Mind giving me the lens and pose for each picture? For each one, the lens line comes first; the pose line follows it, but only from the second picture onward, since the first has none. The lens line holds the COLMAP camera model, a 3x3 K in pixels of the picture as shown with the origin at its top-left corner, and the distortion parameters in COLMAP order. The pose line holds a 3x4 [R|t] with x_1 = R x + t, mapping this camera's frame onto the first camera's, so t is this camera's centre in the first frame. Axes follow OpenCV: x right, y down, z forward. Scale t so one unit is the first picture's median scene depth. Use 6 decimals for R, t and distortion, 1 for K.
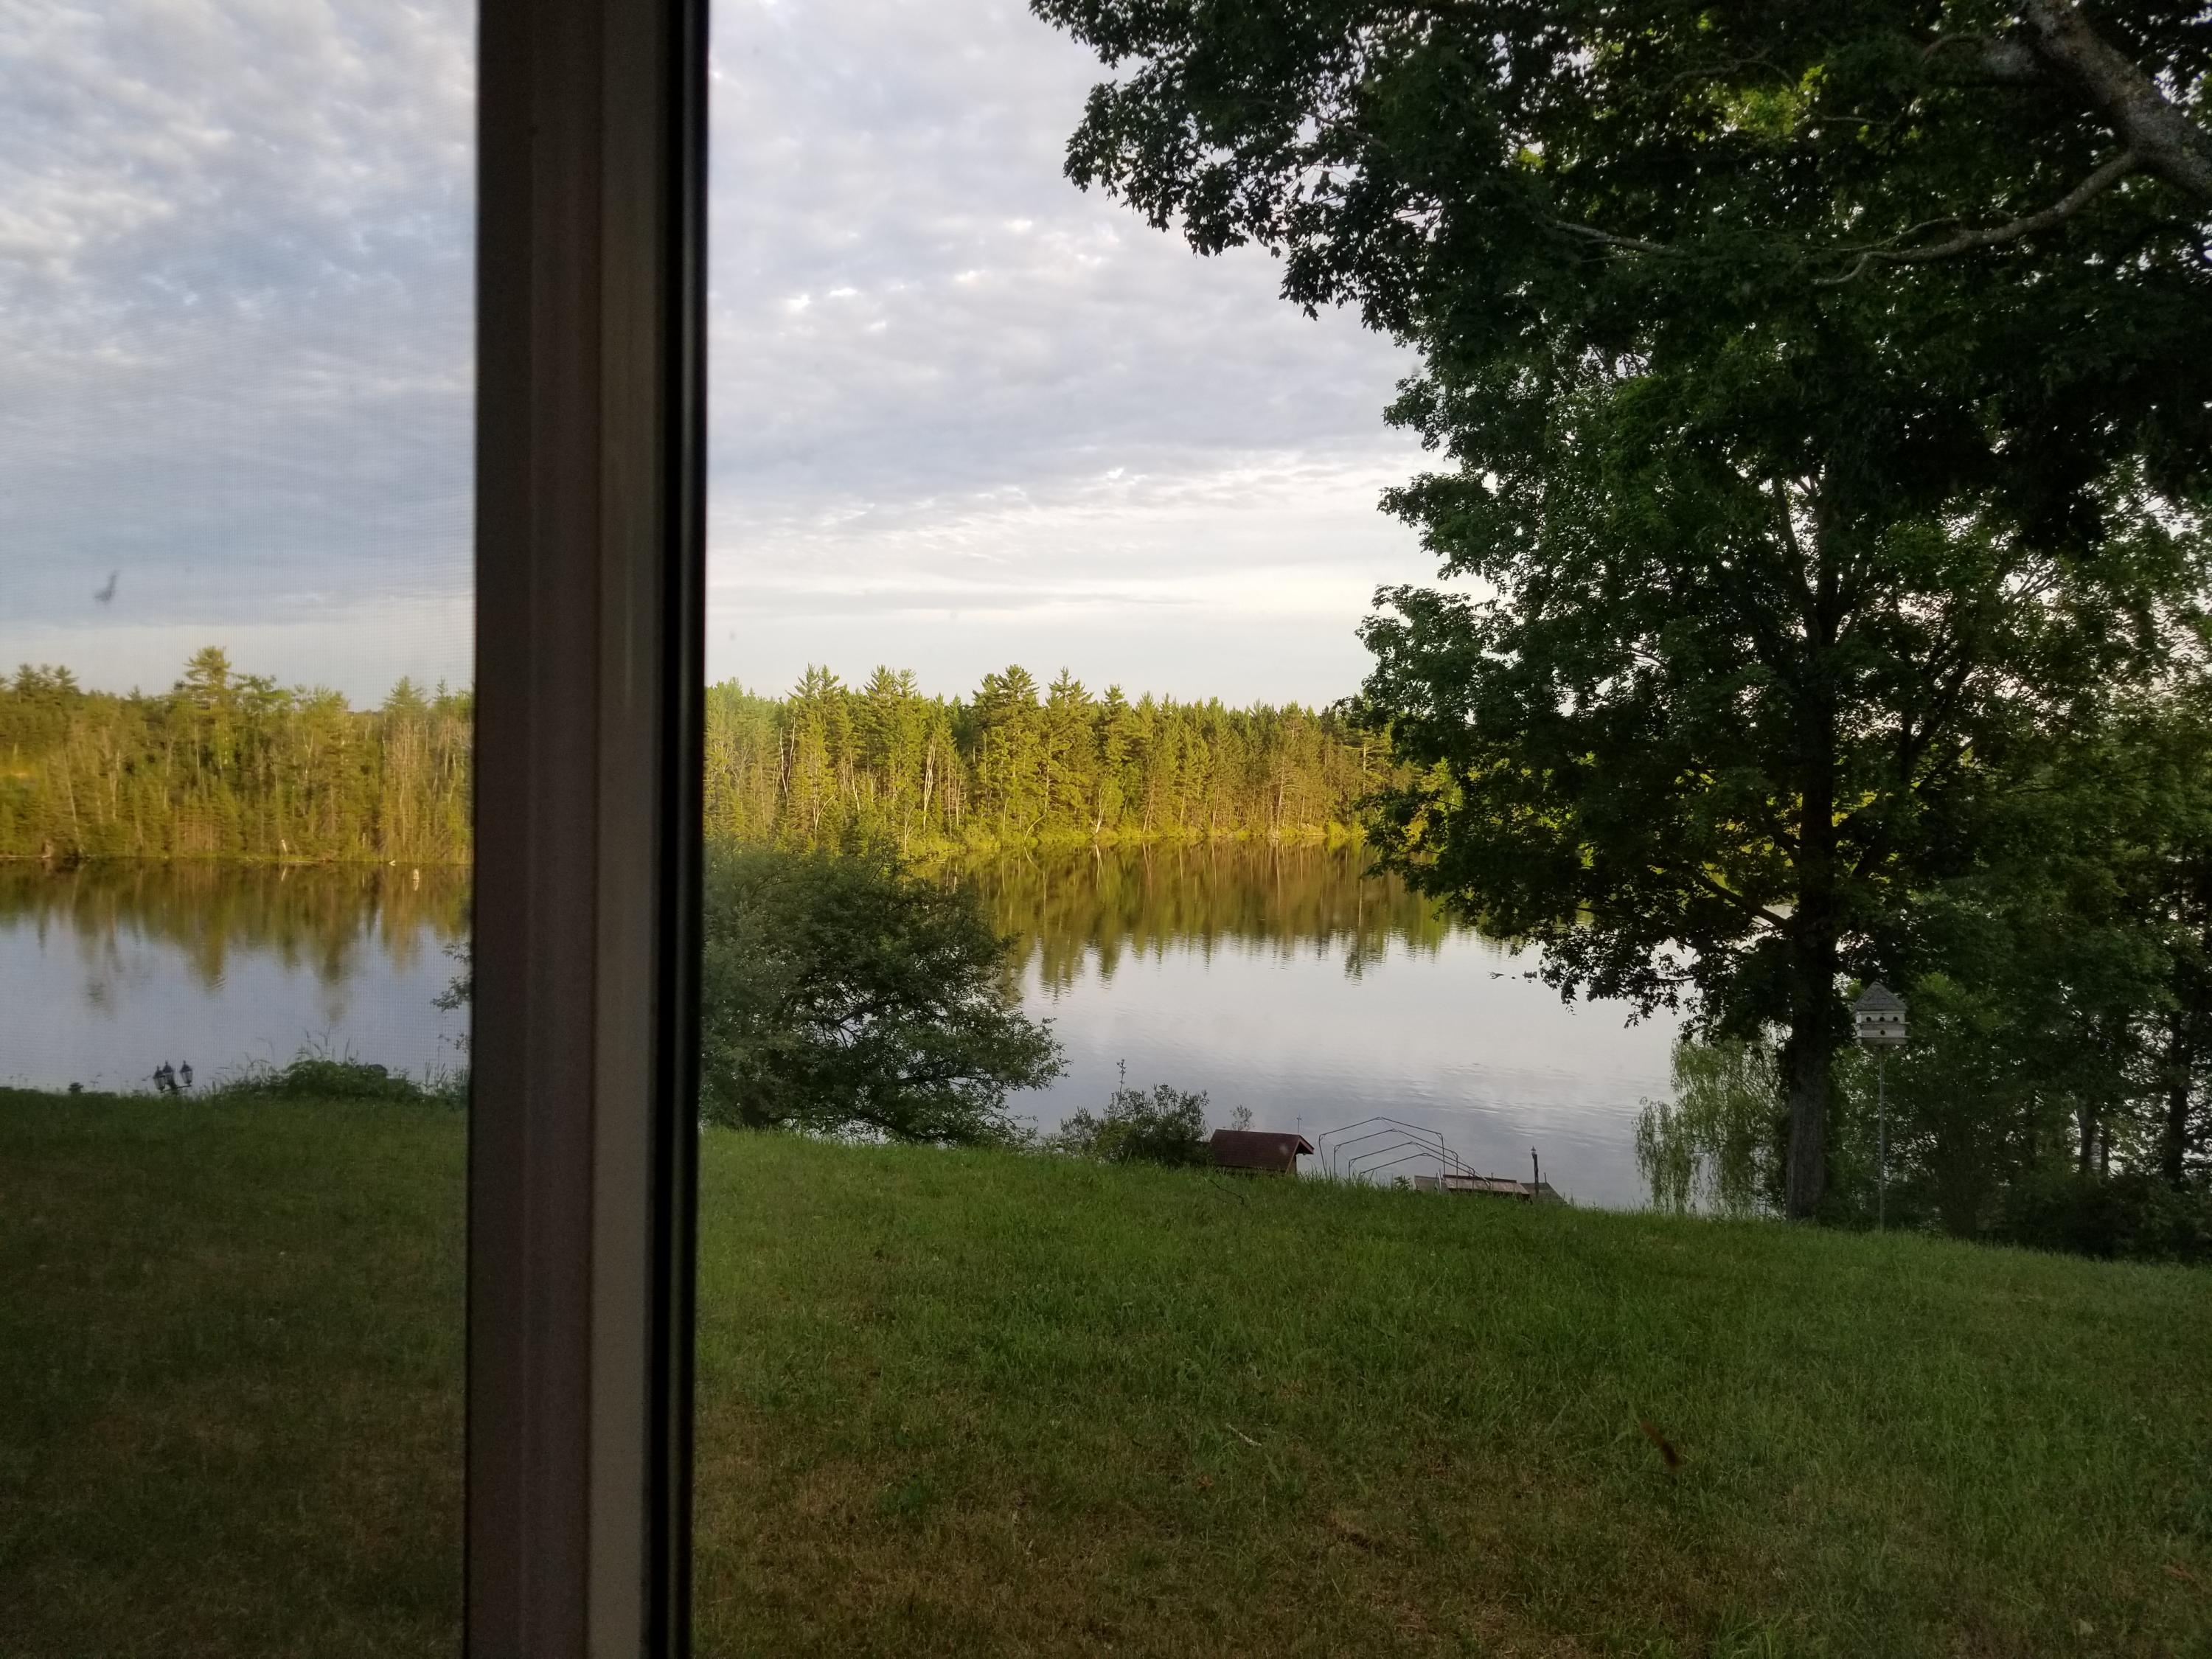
lens RADIAL K [[1683.1, 0, 1063.2], [0, 1683.1, 820.2], [0, 0, 1]] dist [0.129096, -0.252481]
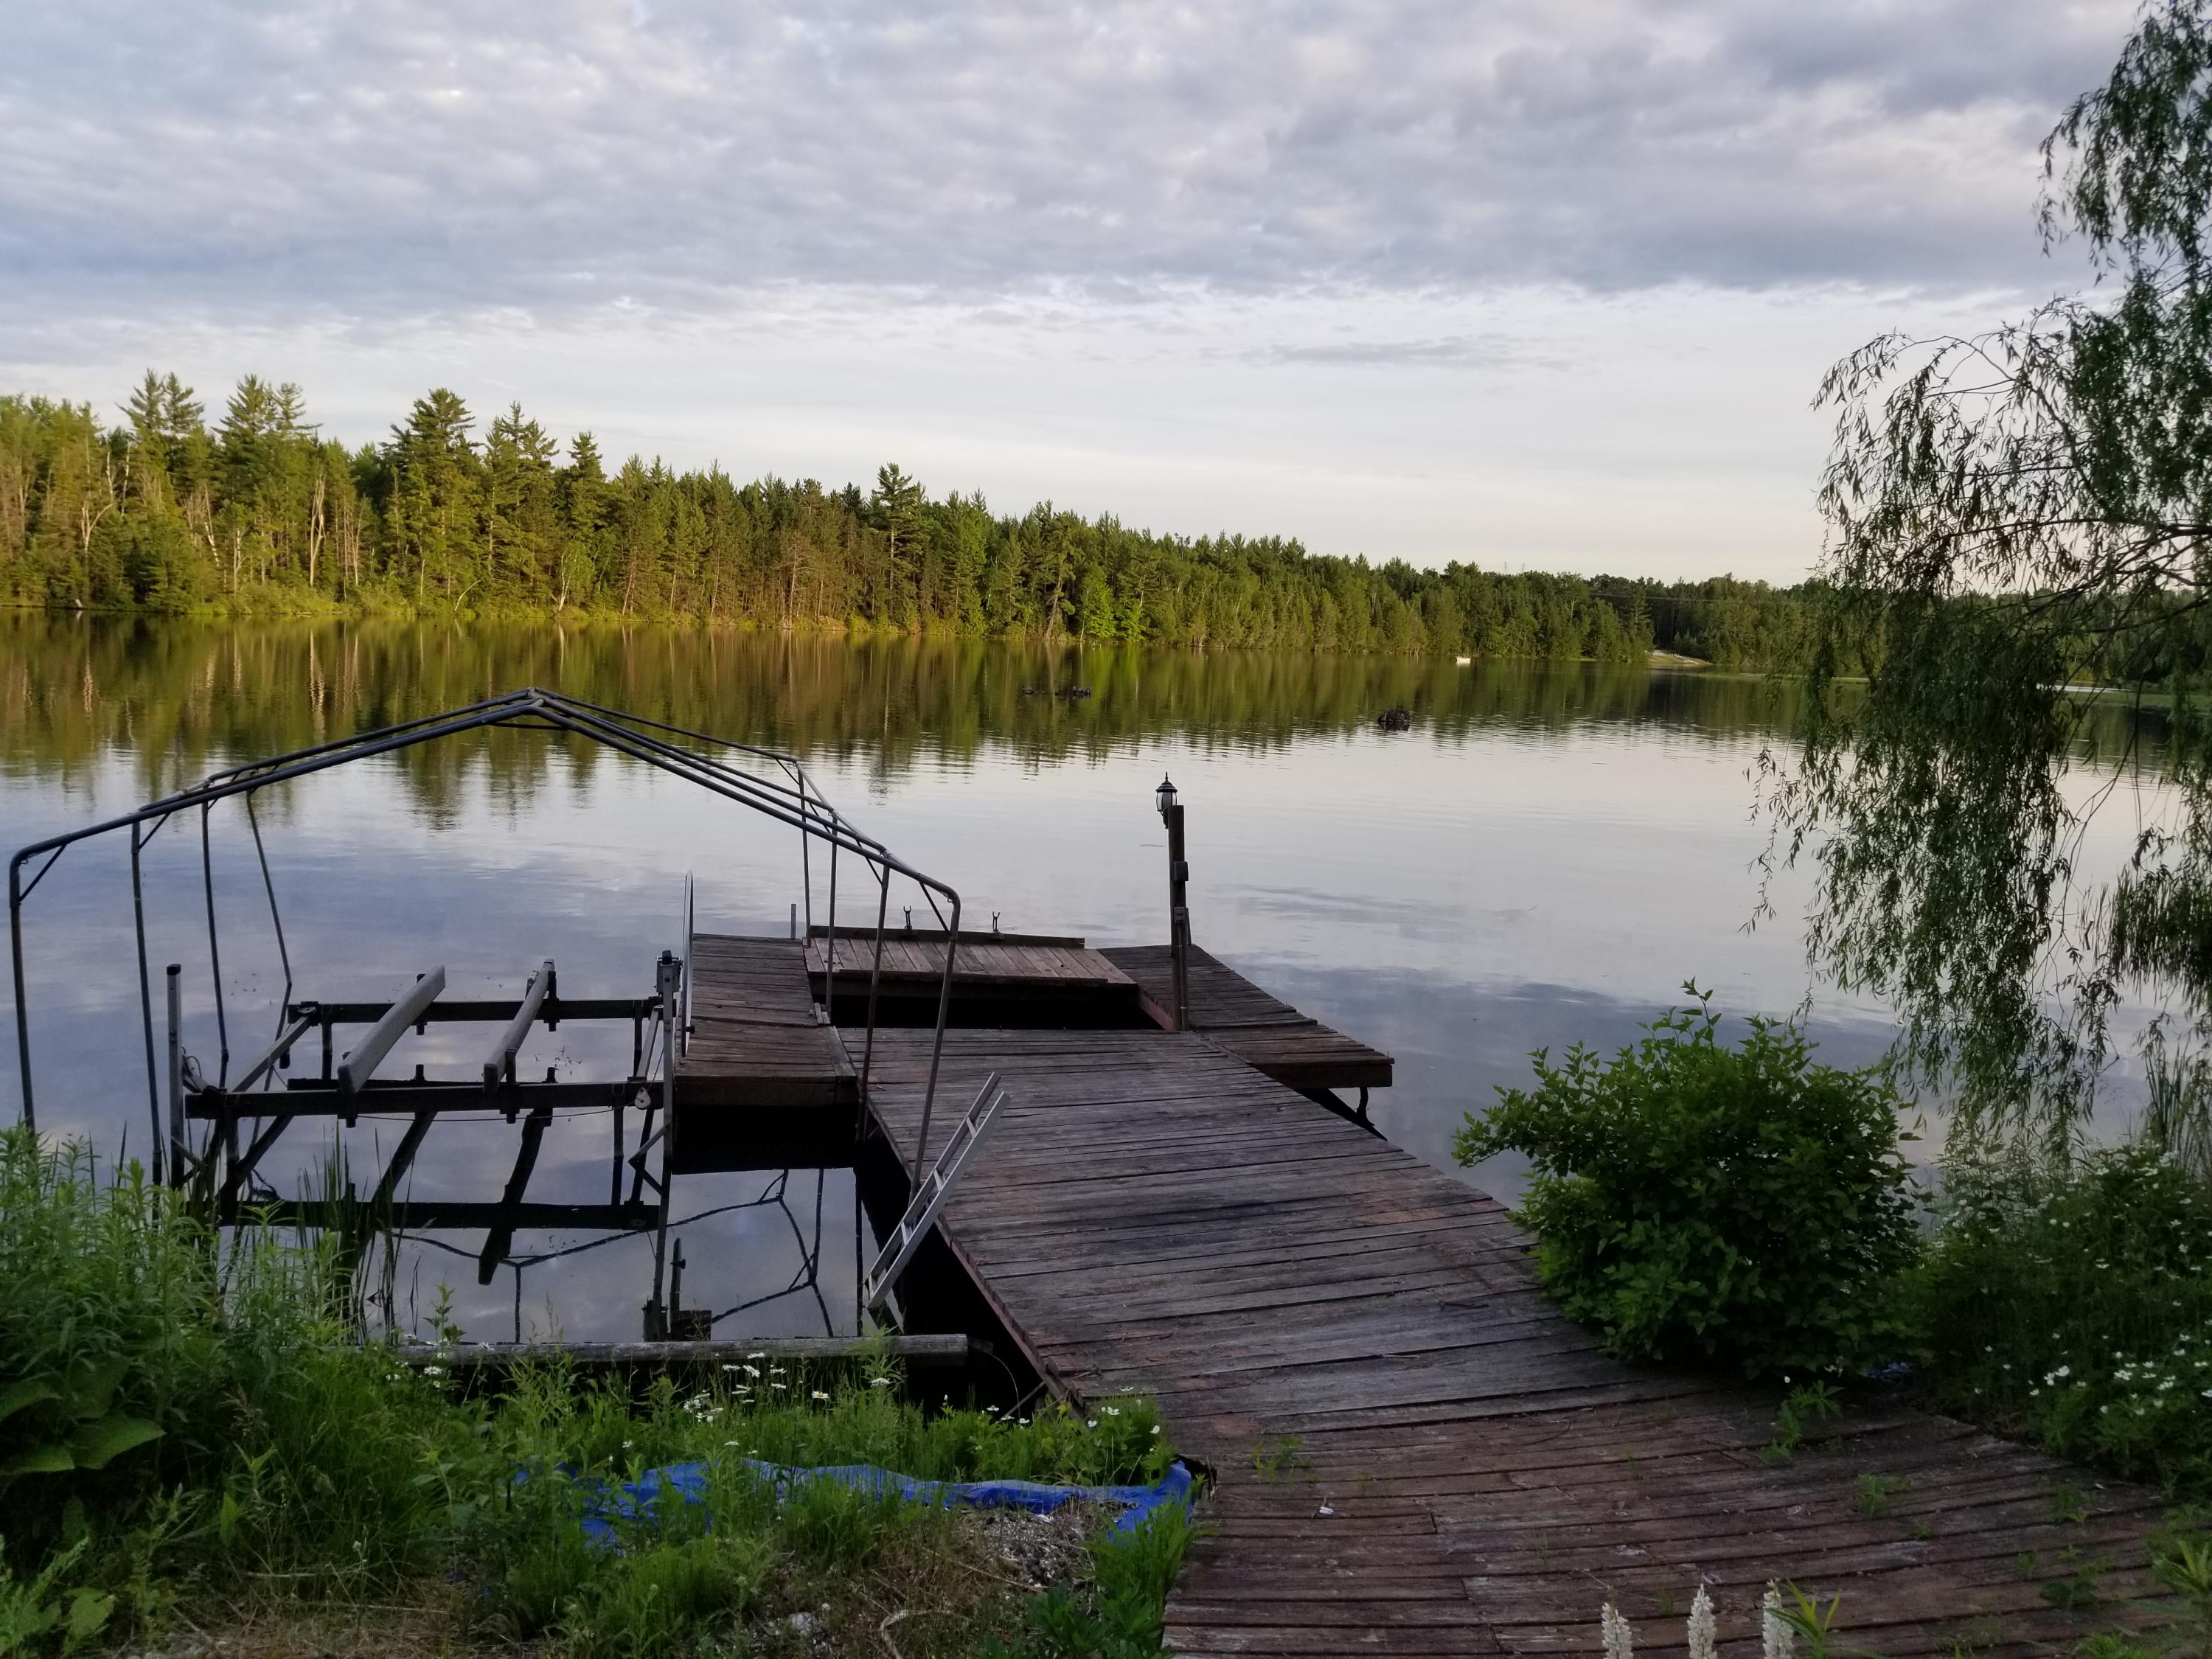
lens RADIAL K [[1699.5, 0, 1081.2], [0, 1699.5, 819.4], [0, 0, 1]] dist [0.116117, -0.190444]
pose [[0.961686, -0.005593, 0.274096, 0.033740], [-0.019116, 0.995990, 0.087395, 0.029819], [-0.273485, -0.089286, 0.957723, 0.131933]]
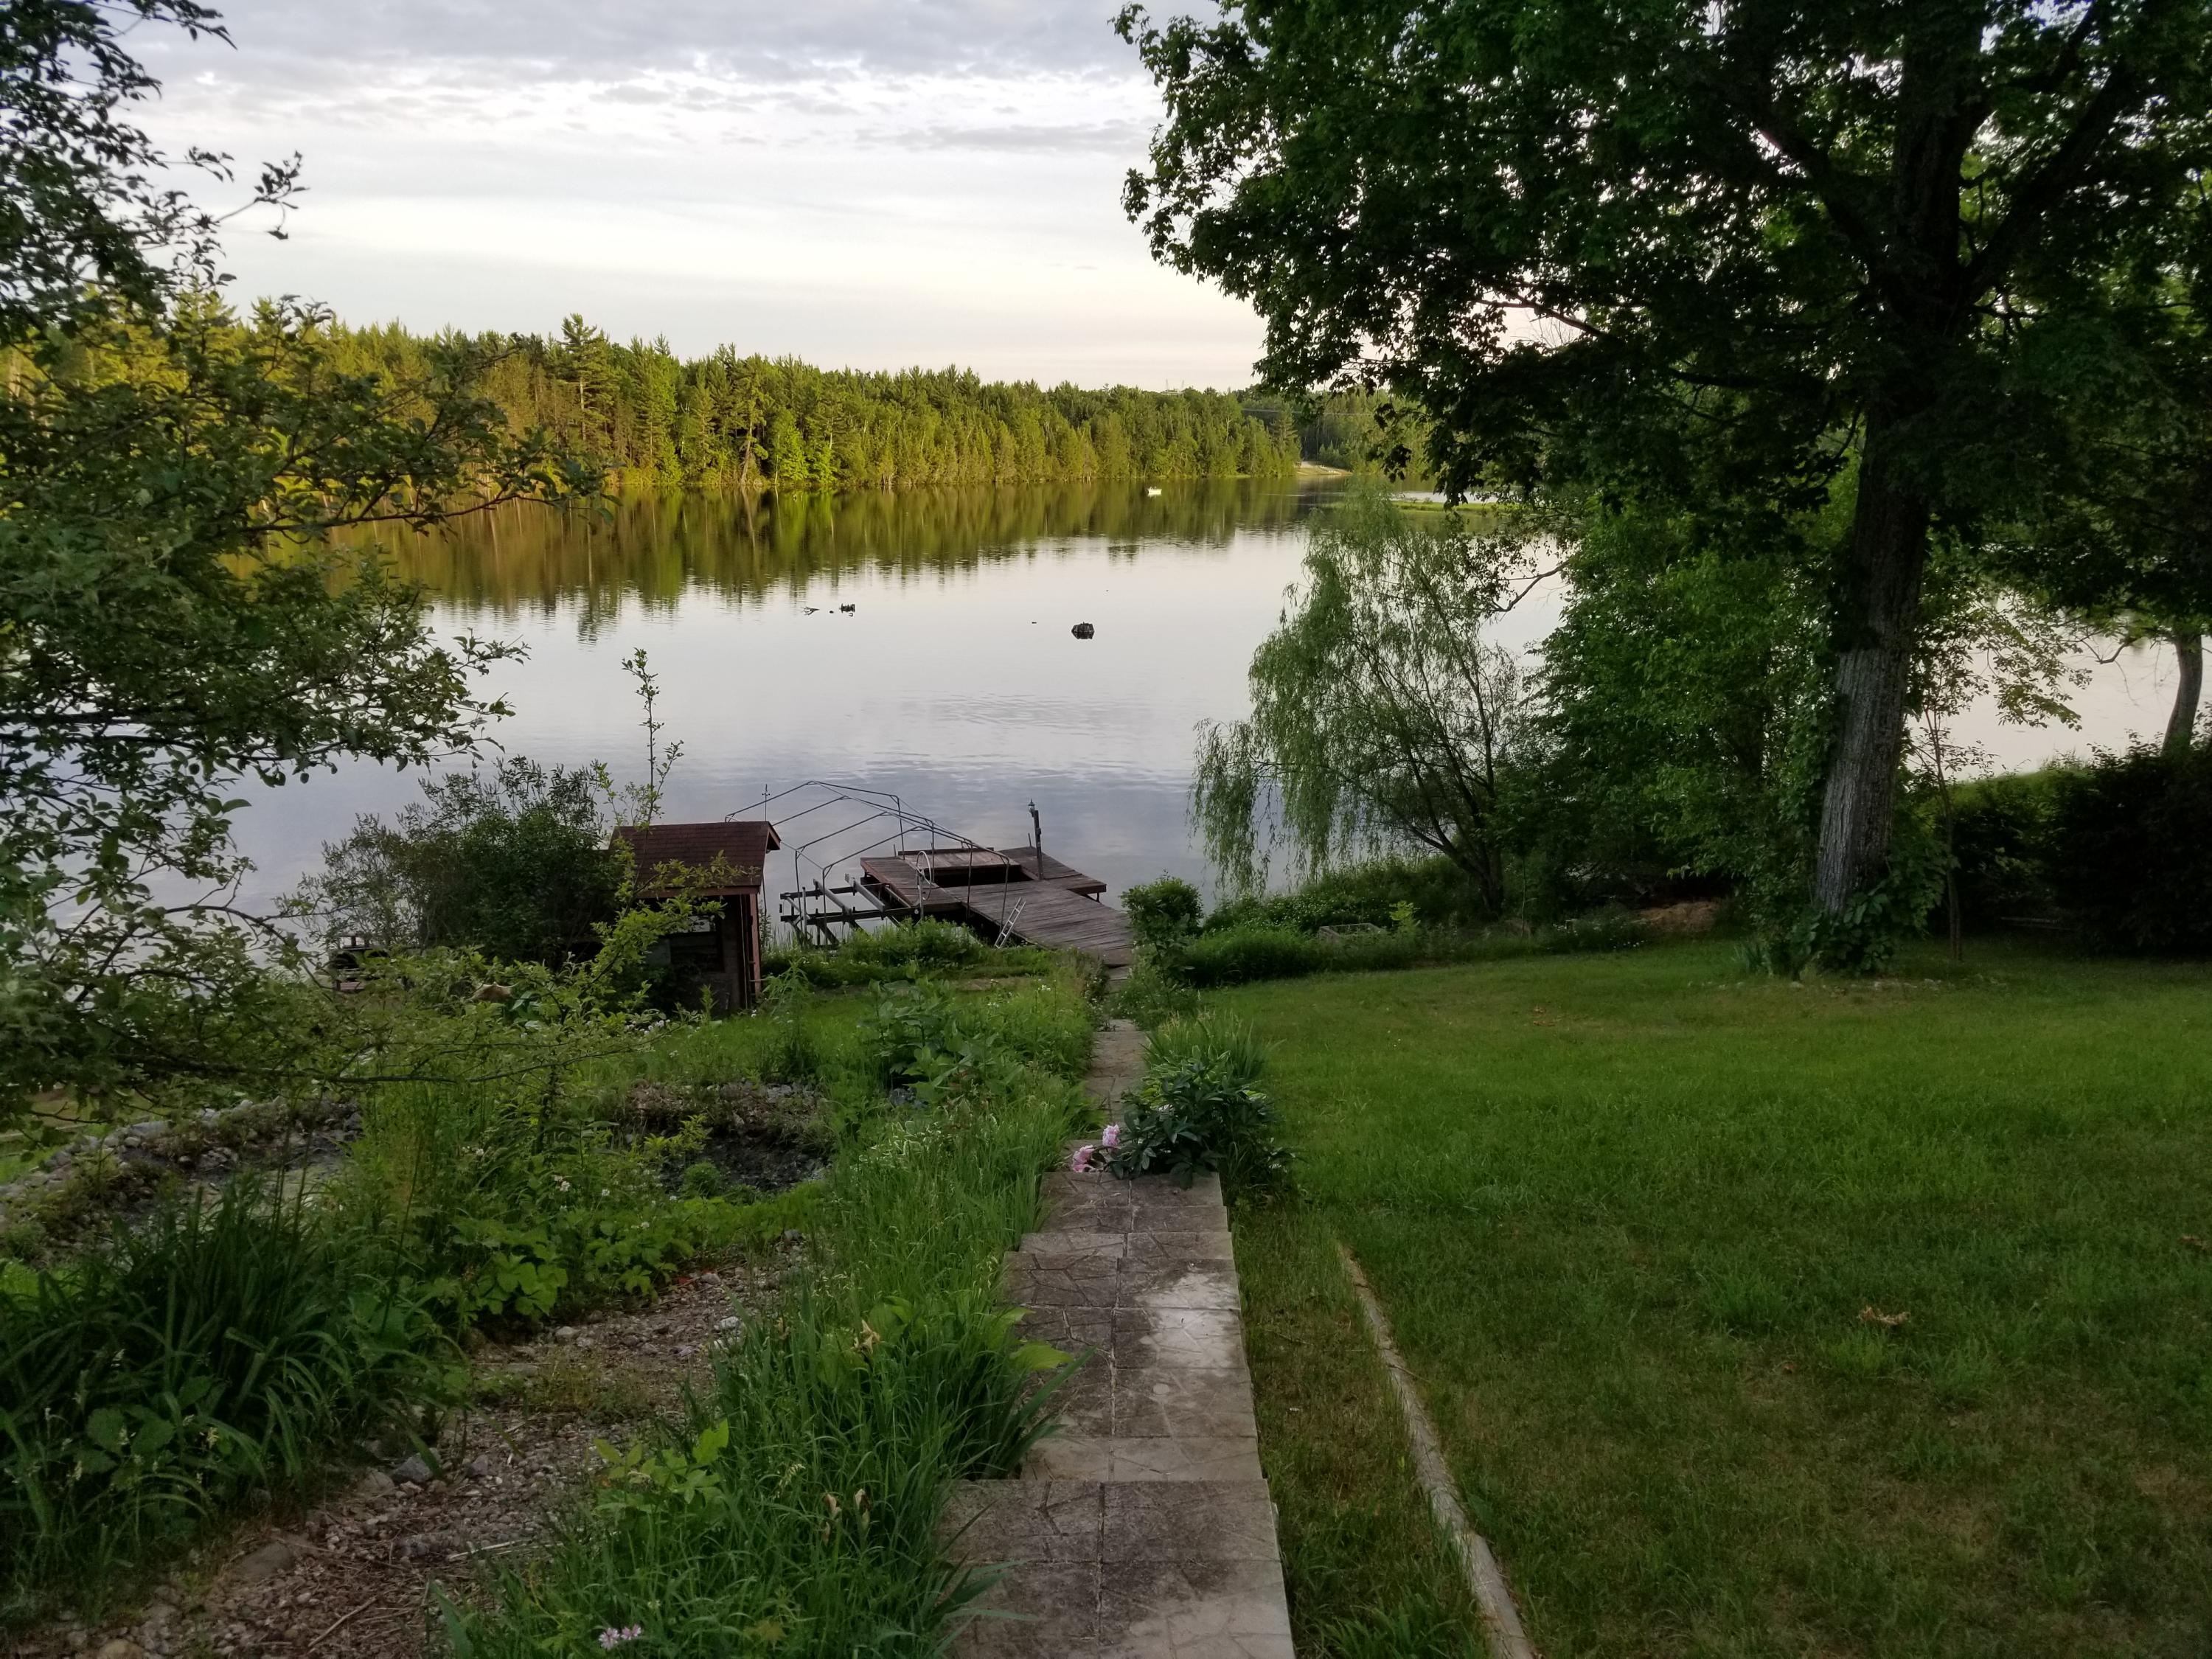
lens RADIAL K [[1683.1, 0, 1063.2], [0, 1683.1, 820.2], [0, 0, 1]] dist [0.129096, -0.252481]
pose [[0.897858, -0.102142, 0.428273, -0.002624], [0.016734, 0.979932, 0.198629, 0.010134], [-0.439967, -0.171174, 0.881549, 0.062640]]
